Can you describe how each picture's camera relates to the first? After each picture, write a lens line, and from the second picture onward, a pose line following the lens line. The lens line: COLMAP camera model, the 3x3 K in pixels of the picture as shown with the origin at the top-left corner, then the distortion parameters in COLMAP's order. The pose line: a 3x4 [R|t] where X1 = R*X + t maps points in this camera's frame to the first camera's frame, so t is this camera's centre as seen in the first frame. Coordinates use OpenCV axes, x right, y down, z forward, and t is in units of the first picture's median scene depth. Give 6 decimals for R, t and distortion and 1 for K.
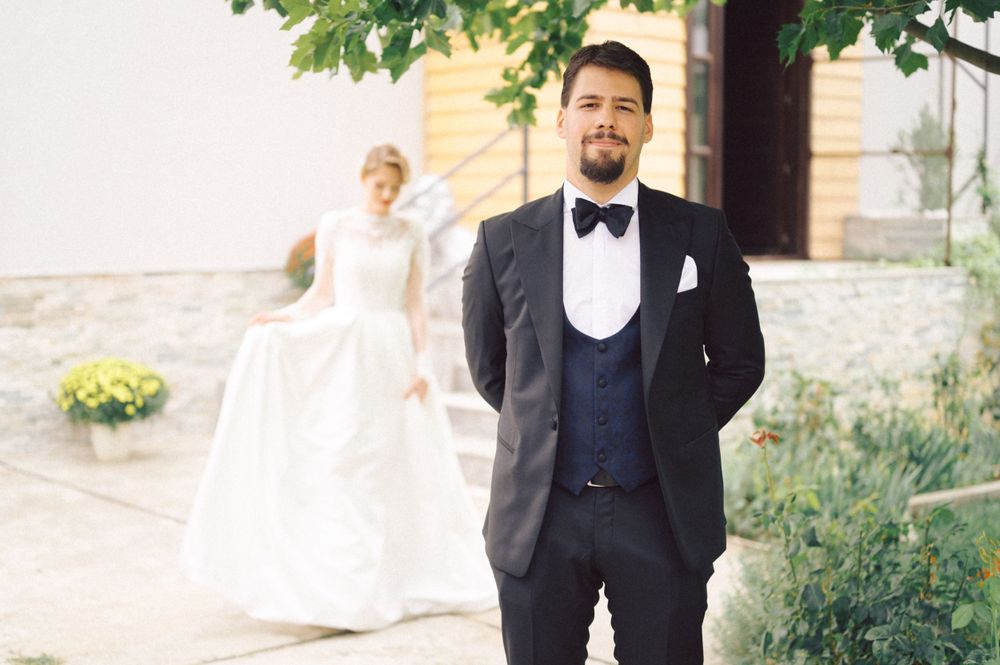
lens RADIAL K [[1489.4, 0, 518.8], [0, 1489.4, 332.7], [0, 0, 1]] dist [-0.007631, 0.026375]
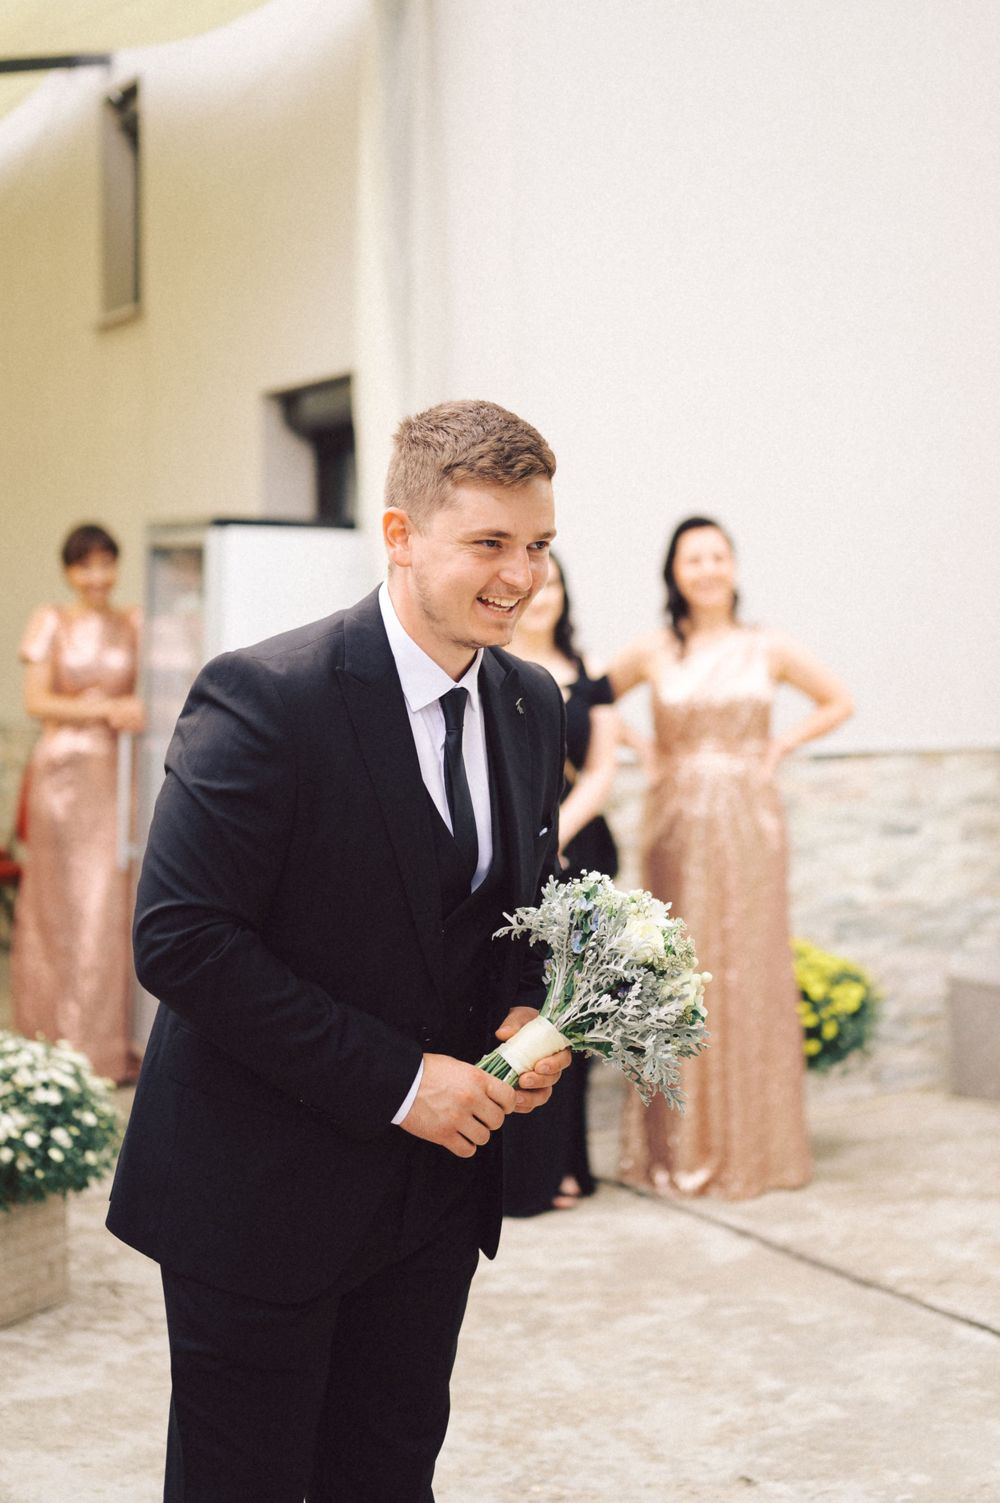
lens RADIAL K [[2095.7, 0, 500.0], [0, 2095.7, 751.5], [0, 0, 1]] dist [-0.005545, 0.005988]
pose [[0.976468, 0.004333, -0.215619, -0.201345], [-0.010836, 0.999521, -0.028989, -0.020057], [0.215390, 0.030643, 0.976047, 0.308857]]
